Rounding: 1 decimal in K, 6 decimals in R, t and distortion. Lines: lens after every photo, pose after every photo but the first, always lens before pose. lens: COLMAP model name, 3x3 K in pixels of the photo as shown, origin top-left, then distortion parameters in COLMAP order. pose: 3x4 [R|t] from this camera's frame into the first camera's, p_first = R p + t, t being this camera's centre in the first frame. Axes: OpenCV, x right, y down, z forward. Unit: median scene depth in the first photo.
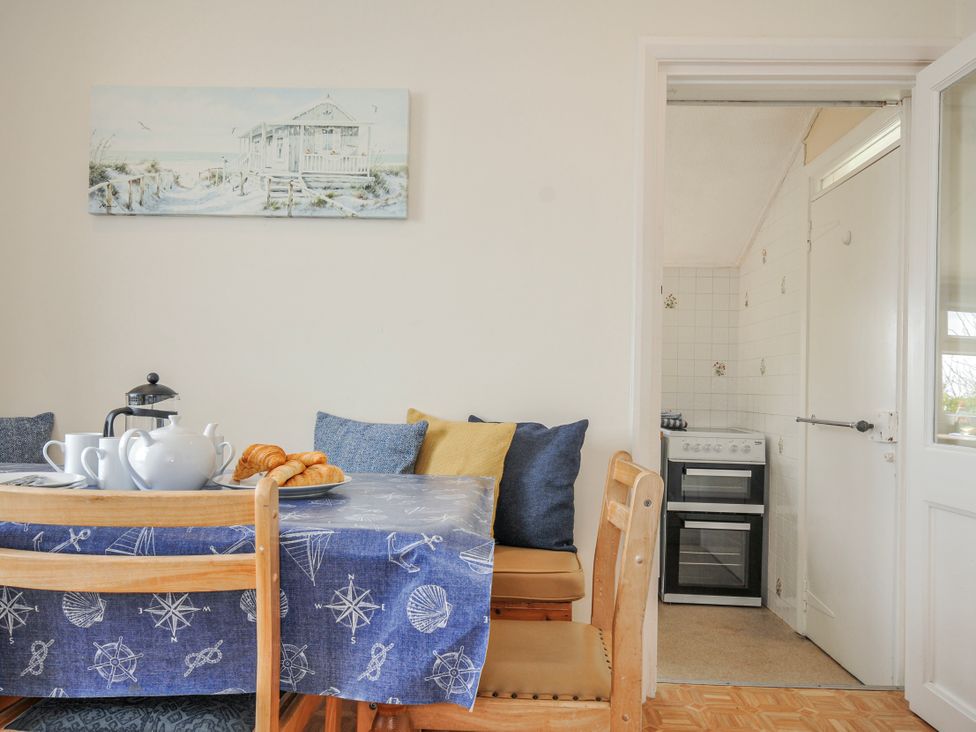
lens RADIAL K [[769.8, 0, 488.2], [0, 769.8, 377.1], [0, 0, 1]] dist [0.040089, -0.052857]
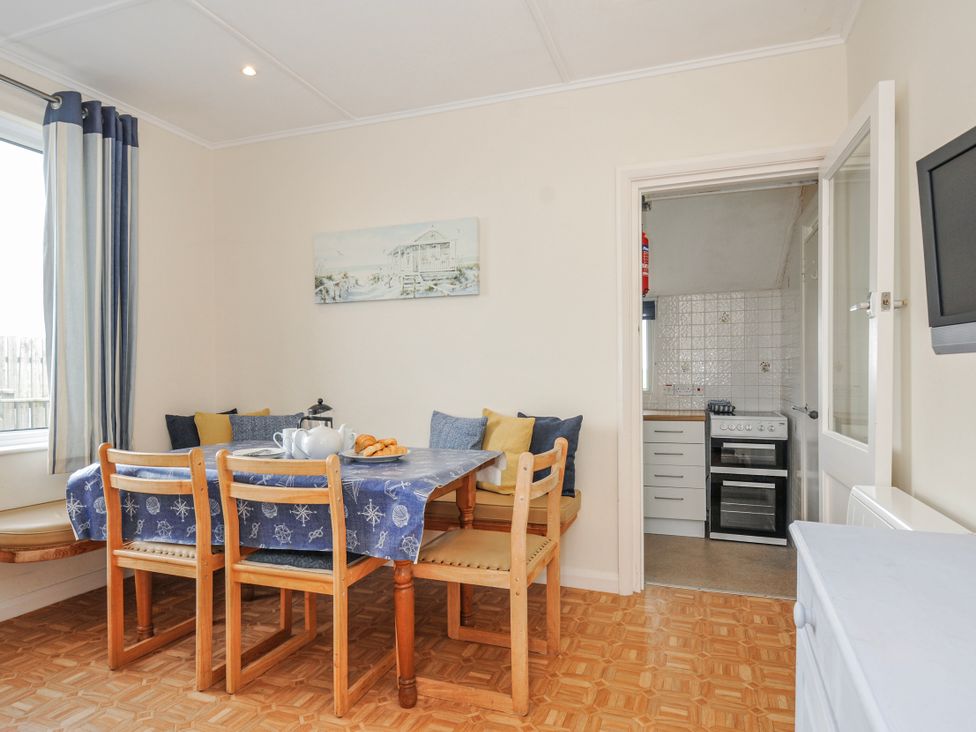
lens RADIAL K [[604.4, 0, 492.2], [0, 604.4, 374.3], [0, 0, 1]] dist [0.019550, -0.030731]
pose [[0.950400, -0.028535, -0.309717, 0.346415], [0.034196, 0.999332, 0.012864, -0.052955], [0.309143, -0.022817, 0.950742, -0.253108]]
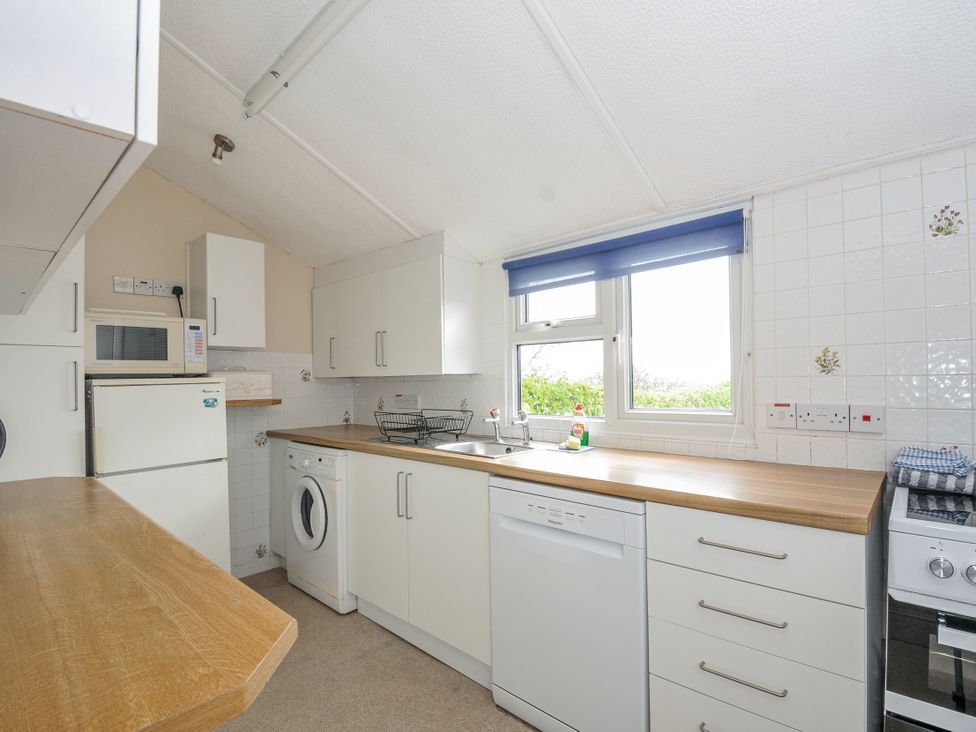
lens RADIAL K [[491.1, 0, 490.1], [0, 491.1, 374.1], [0, 0, 1]] dist [0.014633, -0.028117]
pose [[0.768817, -0.041304, -0.638133, 0.413390], [0.050511, 0.998716, -0.003789, -0.028103], [0.637470, -0.029320, 0.769917, 1.148780]]
